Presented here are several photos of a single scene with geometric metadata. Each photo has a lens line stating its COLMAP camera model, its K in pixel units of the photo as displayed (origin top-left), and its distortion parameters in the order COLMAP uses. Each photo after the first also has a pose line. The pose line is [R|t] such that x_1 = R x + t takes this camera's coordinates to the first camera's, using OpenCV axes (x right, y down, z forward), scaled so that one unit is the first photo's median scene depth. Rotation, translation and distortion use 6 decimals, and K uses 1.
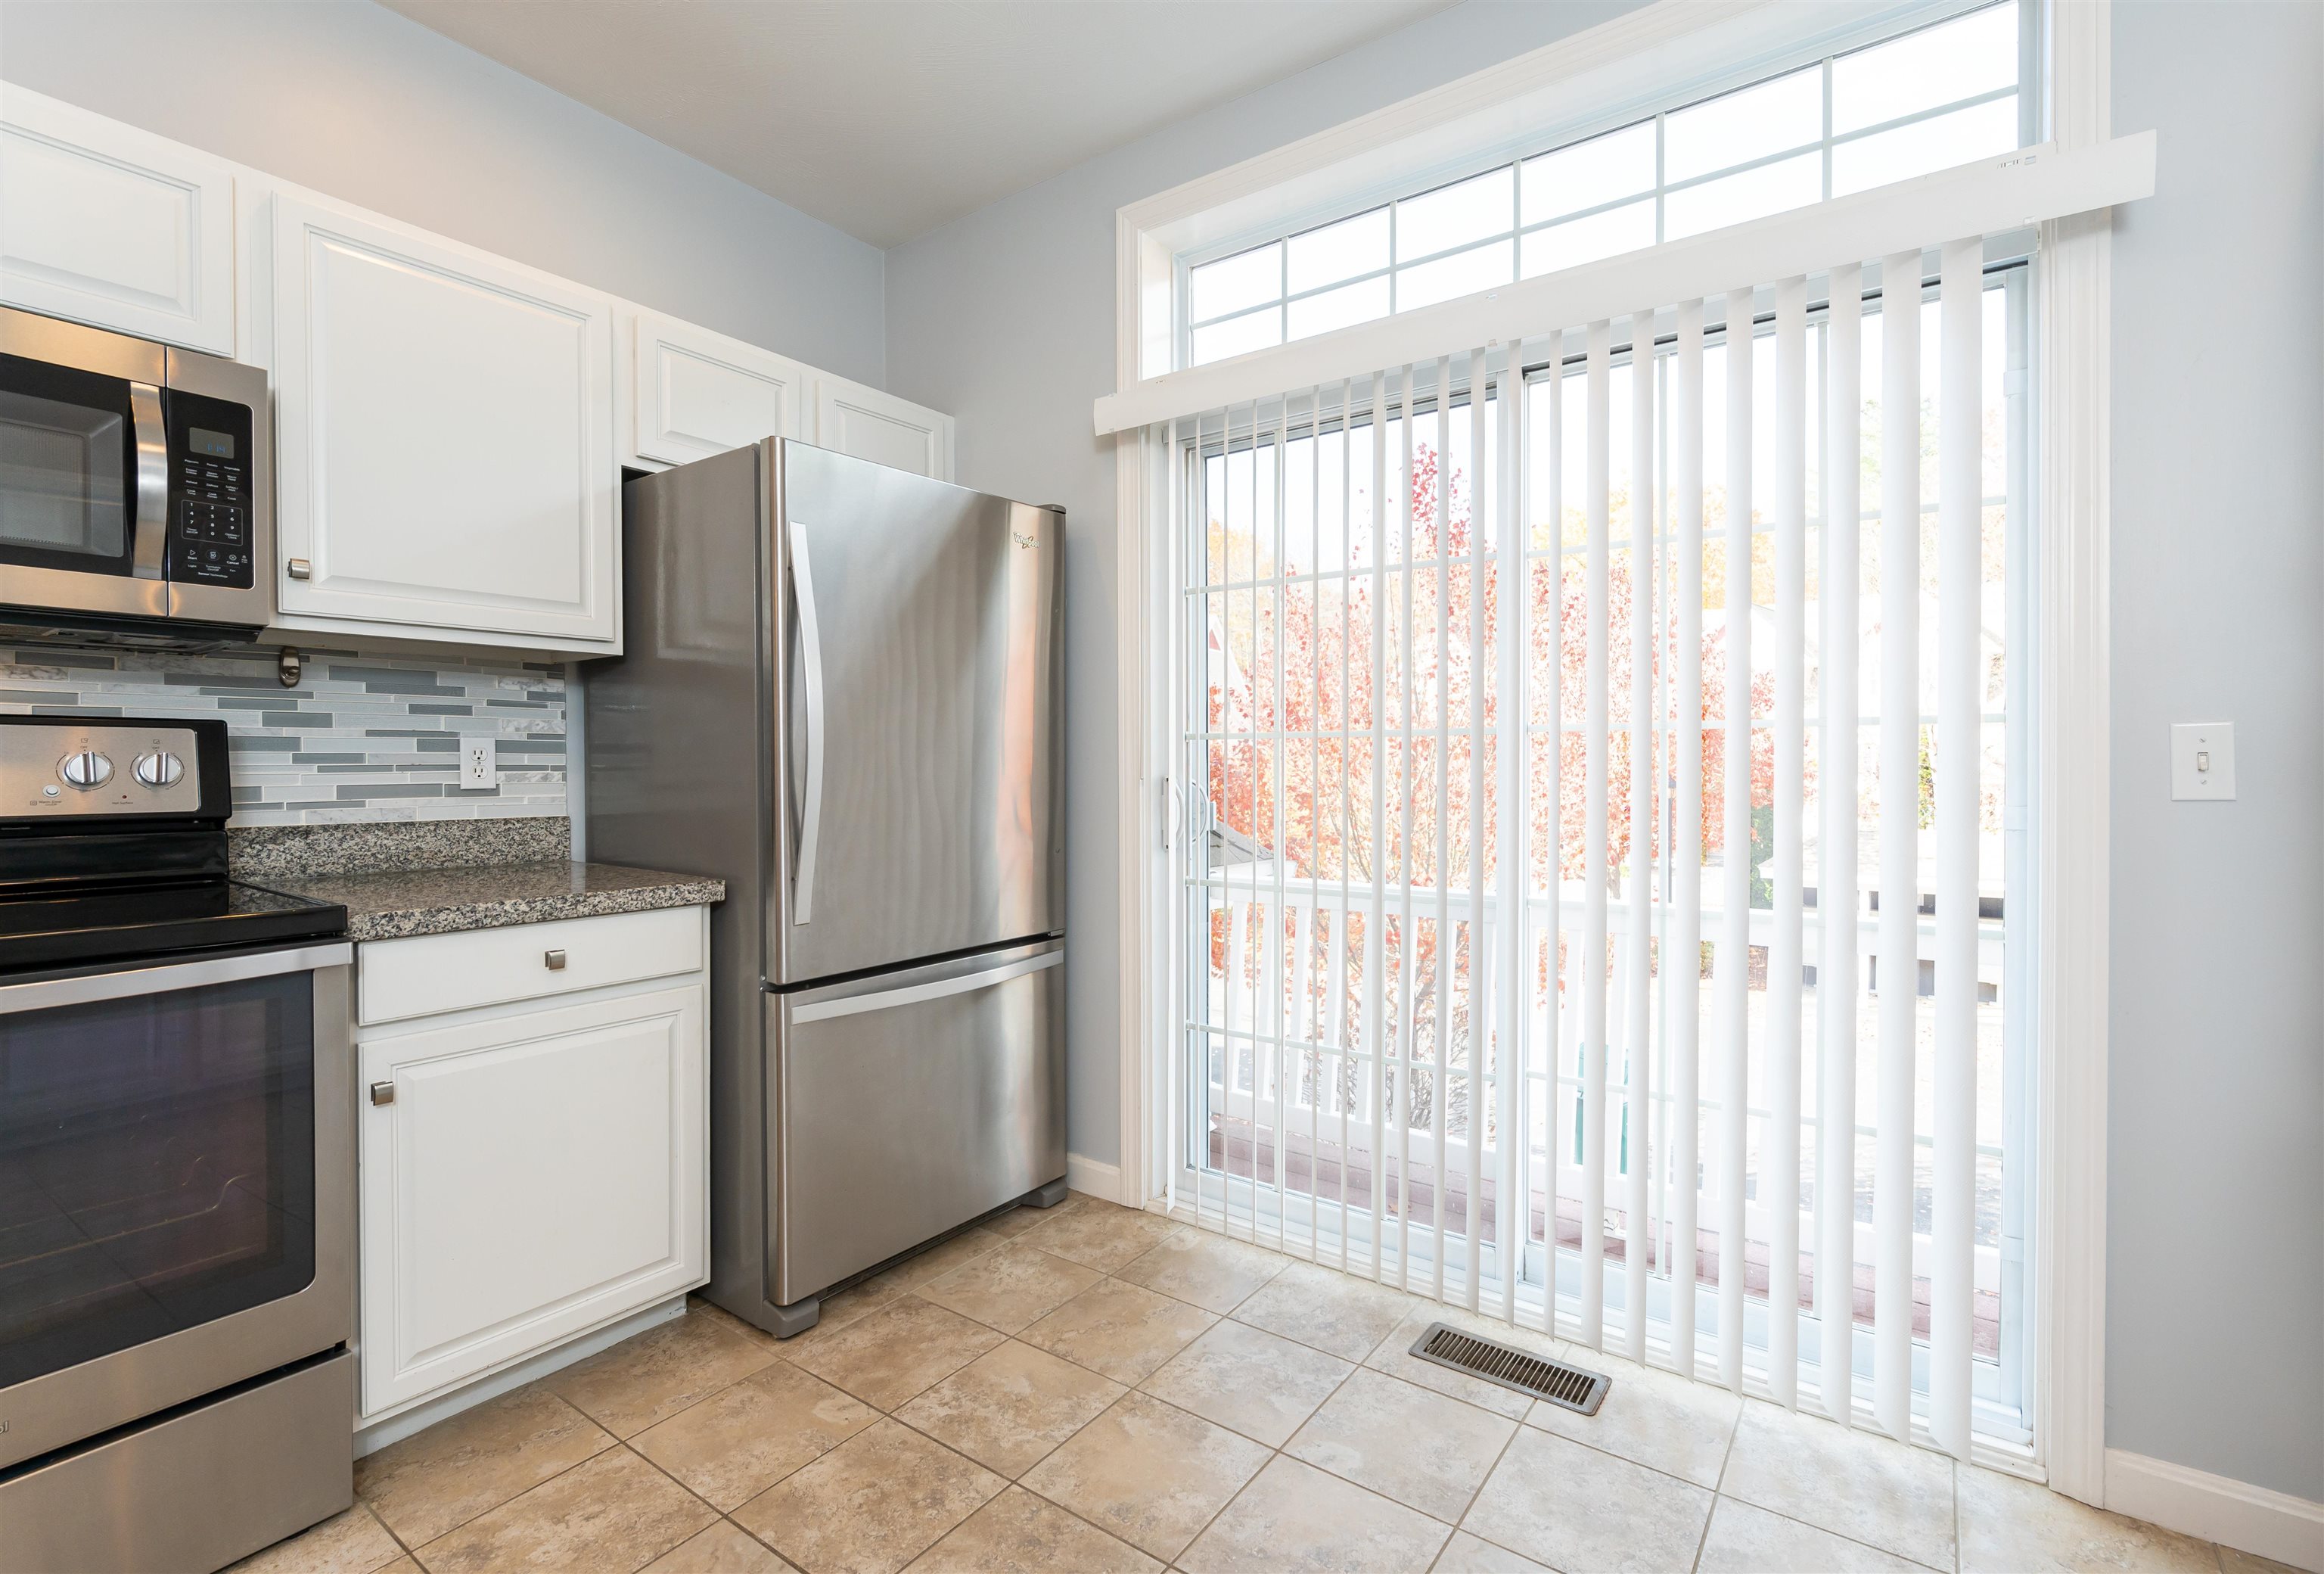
lens RADIAL K [[1034.8, 0, 1216.2], [0, 1034.8, 784.0], [0, 0, 1]] dist [-0.006143, 0.001252]
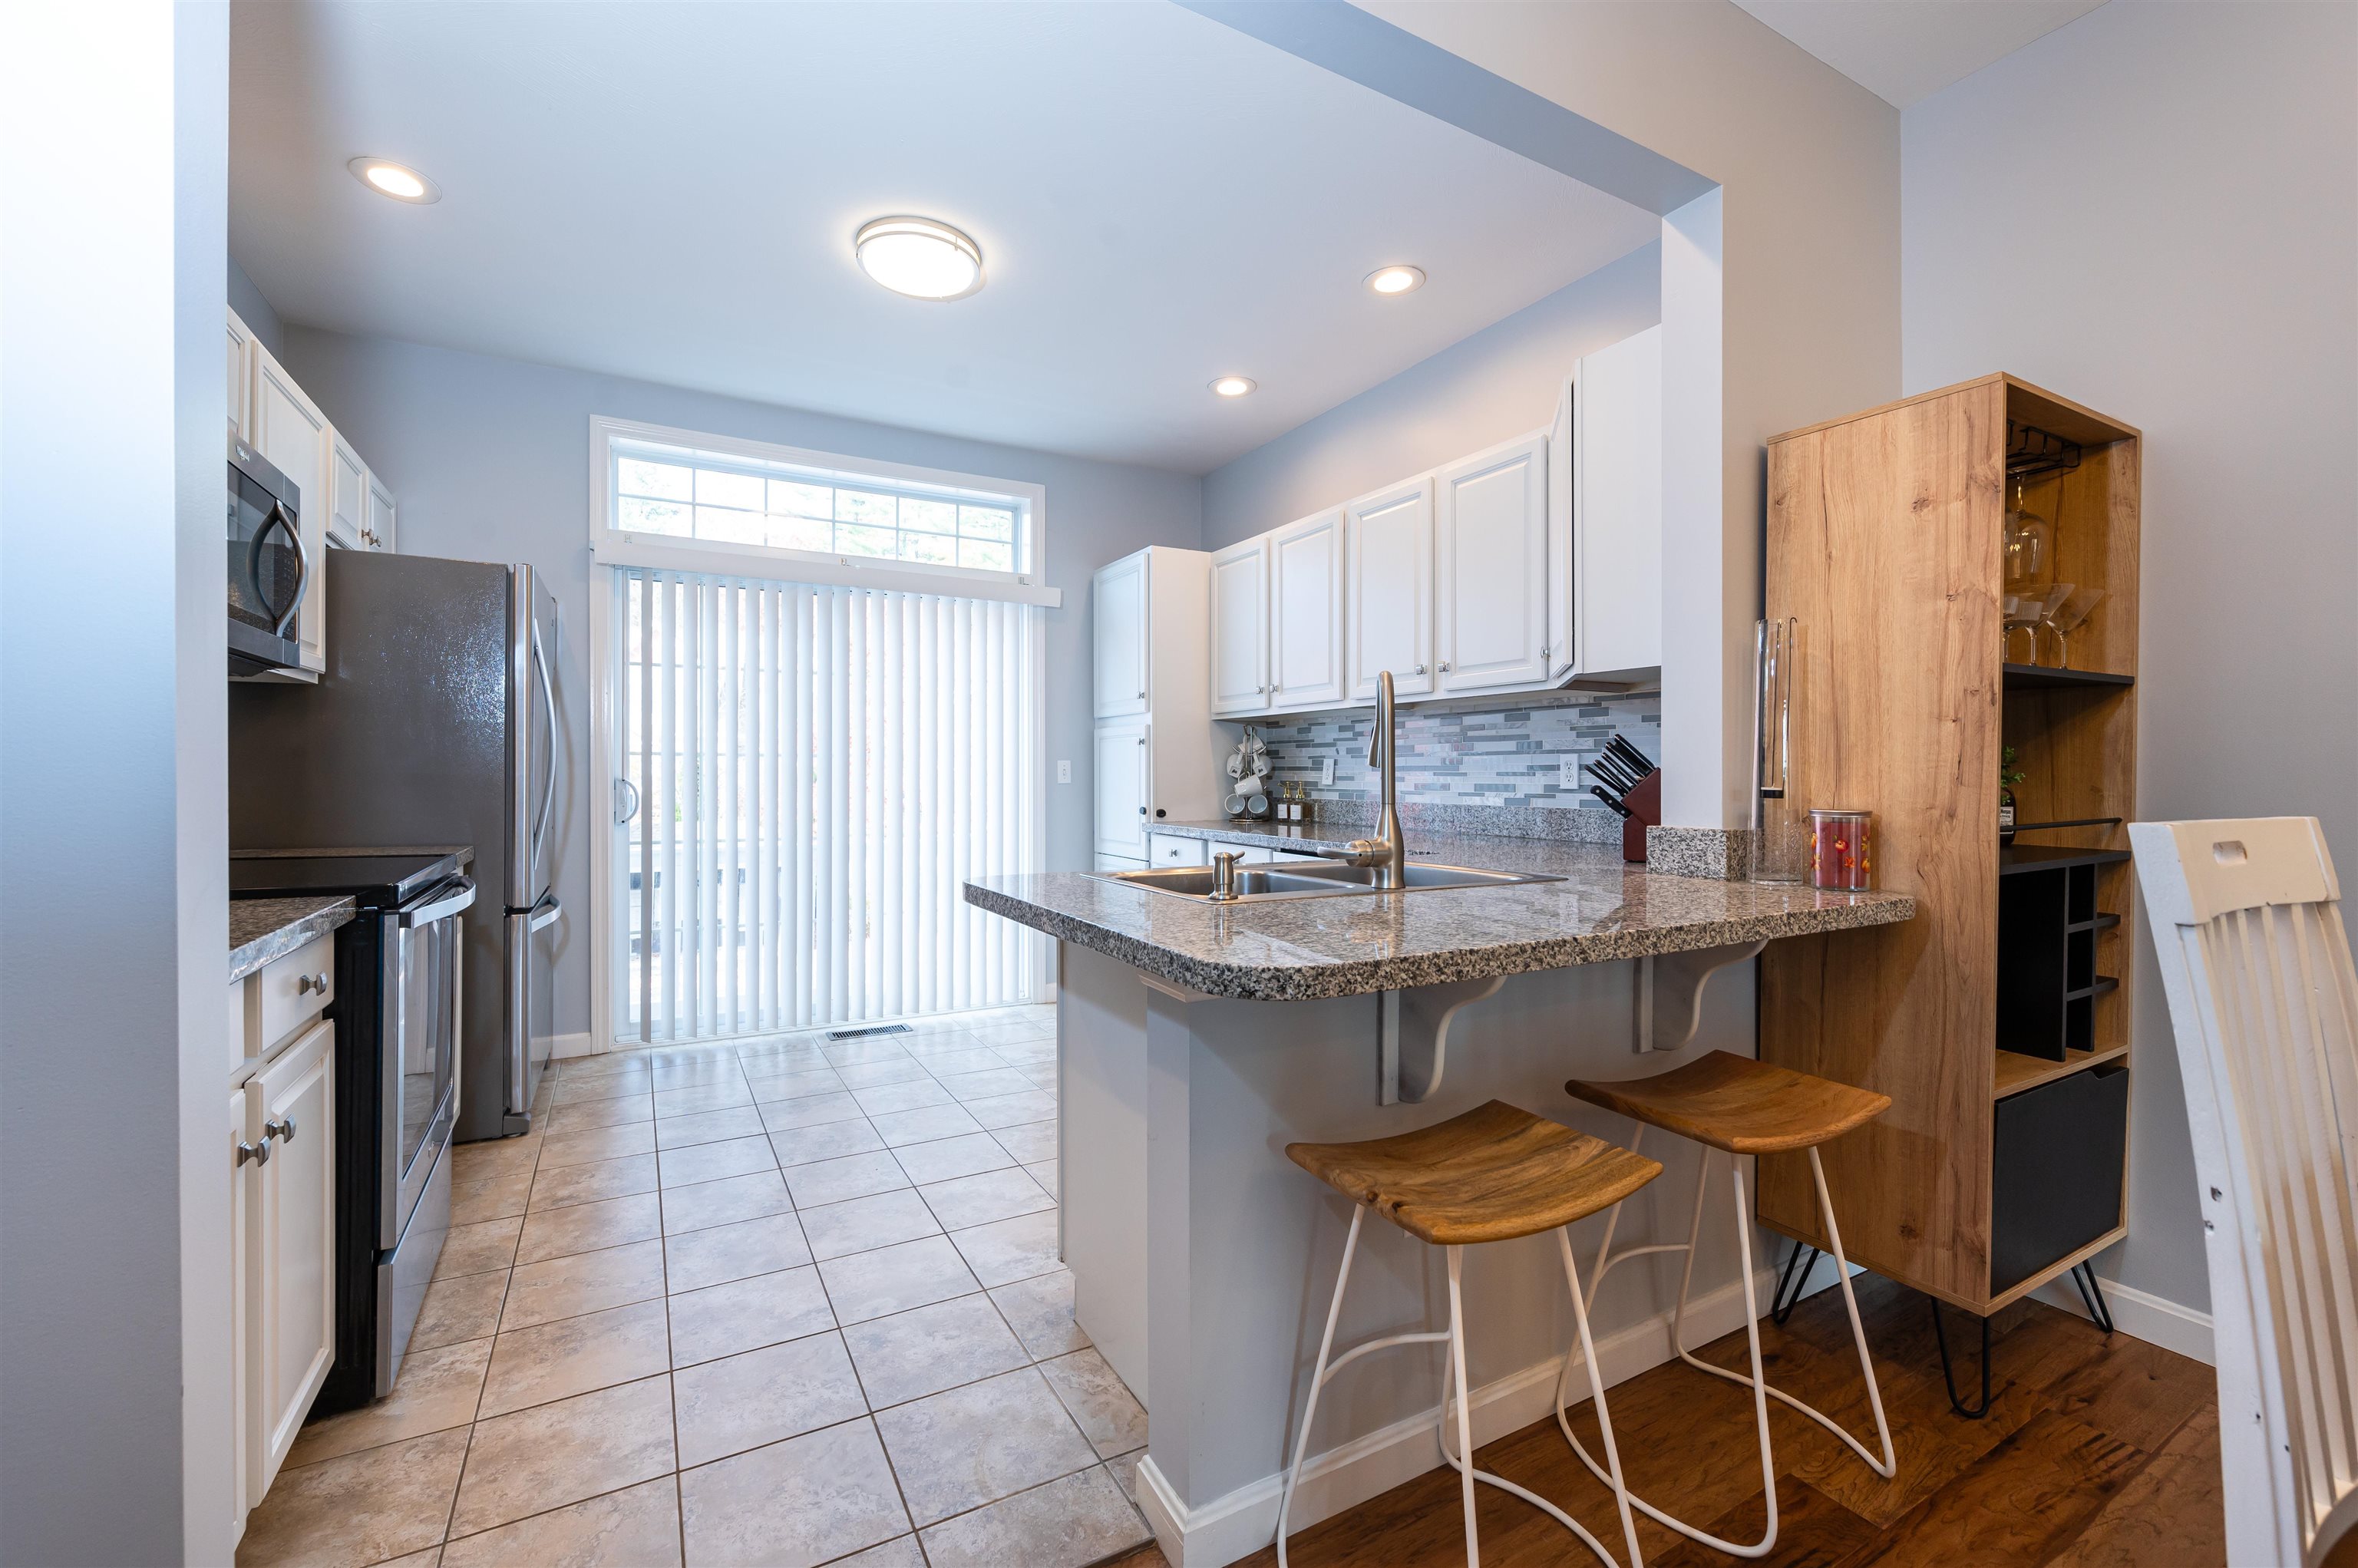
lens RADIAL K [[964.5, 0, 1147.0], [0, 964.5, 782.6], [0, 0, 1]] dist [-0.022411, 0.000023]
pose [[0.458613, -0.003940, 0.888628, -1.290422], [0.012140, 0.999925, -0.001832, 0.016169], [-0.888553, 0.011628, 0.458626, -0.523906]]
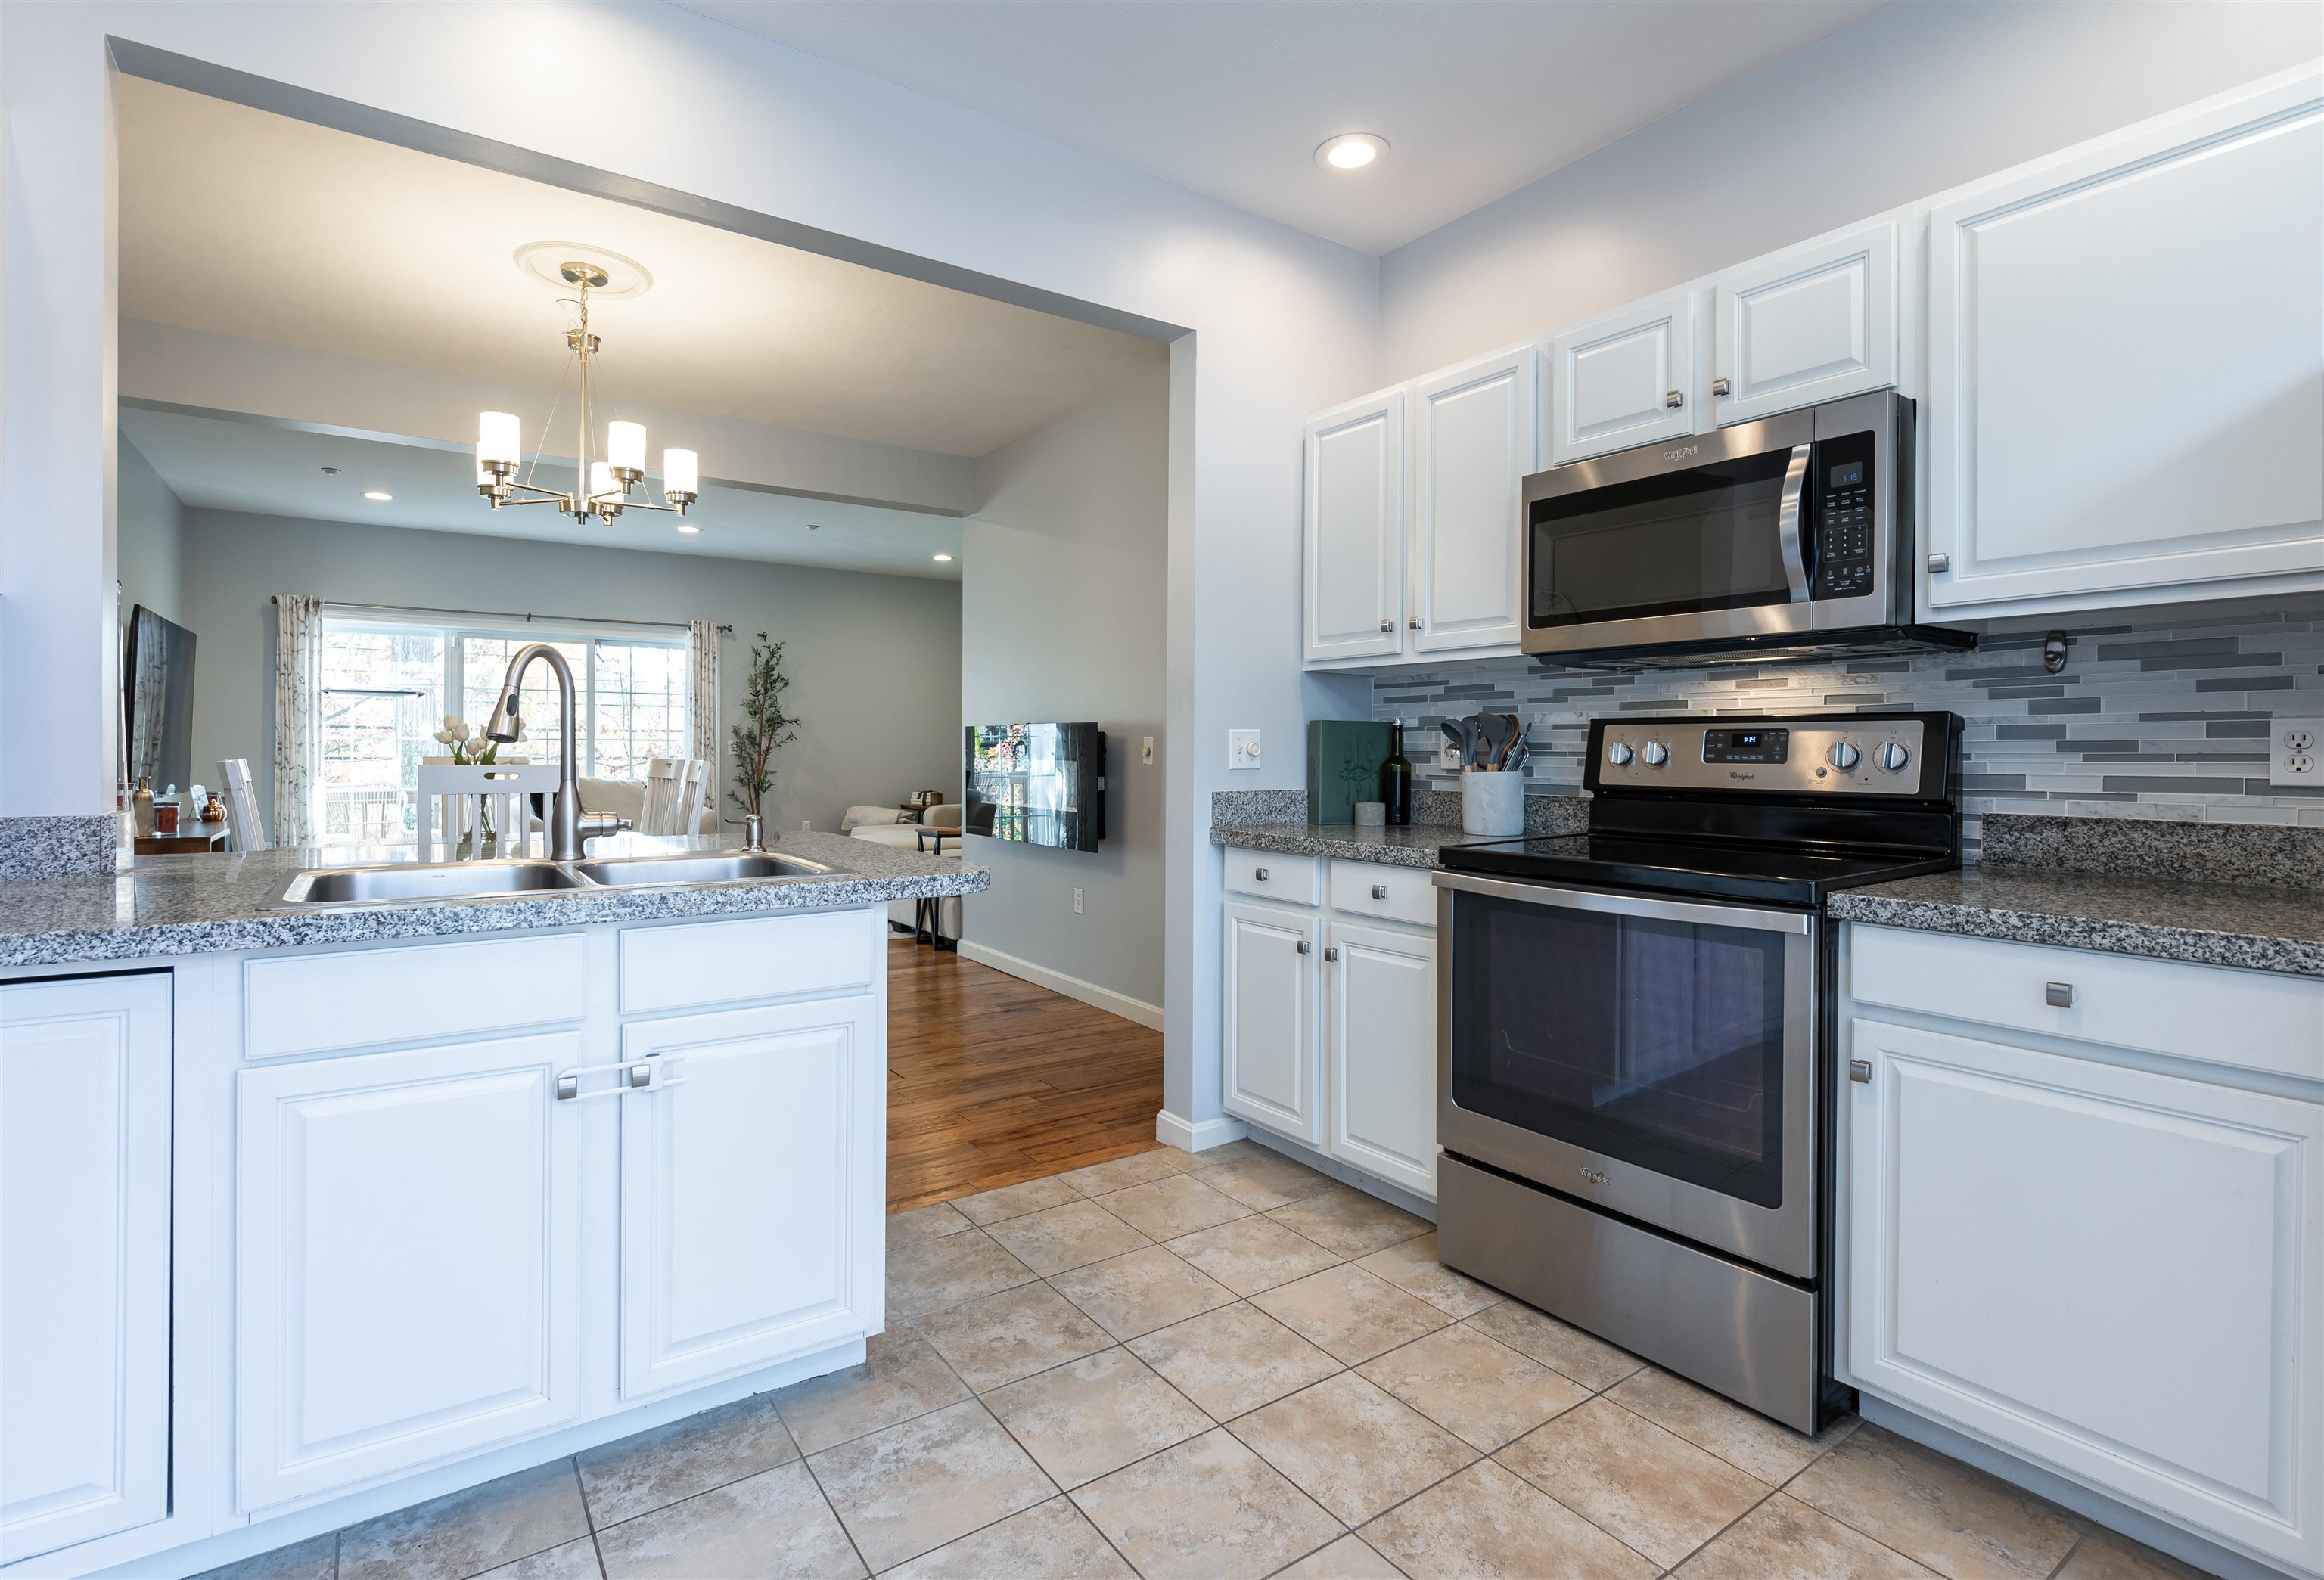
lens RADIAL K [[1095.1, 0, 1121.8], [0, 1095.1, 765.6], [0, 0, 1]] dist [-0.005056, 0.000800]
pose [[-0.361573, 0.012787, -0.932256, 0.375203], [-0.021262, 0.999533, 0.021956, -0.010773], [0.932101, 0.027760, -0.361133, 0.555980]]
